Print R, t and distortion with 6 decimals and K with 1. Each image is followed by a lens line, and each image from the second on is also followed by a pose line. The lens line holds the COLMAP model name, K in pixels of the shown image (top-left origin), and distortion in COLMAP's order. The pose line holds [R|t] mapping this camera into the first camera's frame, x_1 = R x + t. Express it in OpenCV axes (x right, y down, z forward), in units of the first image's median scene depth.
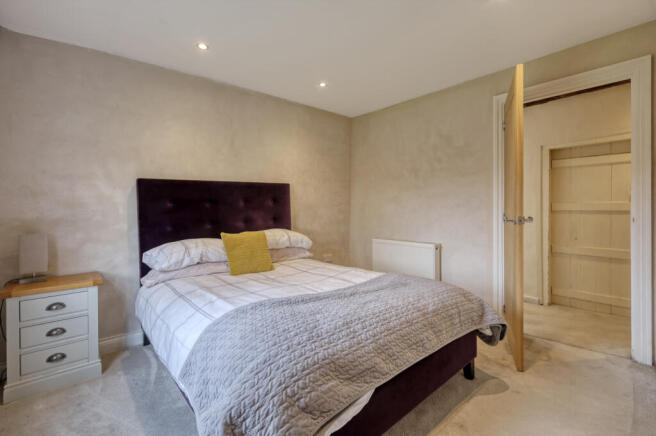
lens RADIAL K [[291.7, 0, 331.4], [0, 291.7, 212.1], [0, 0, 1]] dist [-0.001086, -0.000197]
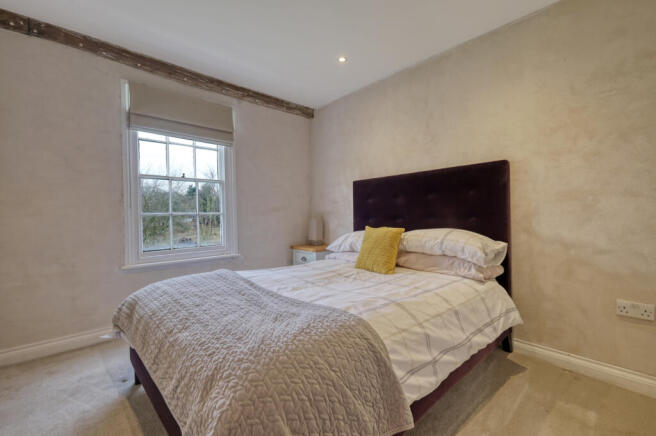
lens RADIAL K [[291.7, 0, 331.4], [0, 291.7, 212.1], [0, 0, 1]] dist [-0.001086, -0.000197]
pose [[0.041471, 0.010811, -0.999081, 0.629536], [0.003721, 0.999933, 0.010975, 0.009376], [0.999133, -0.004173, 0.041428, 0.815649]]
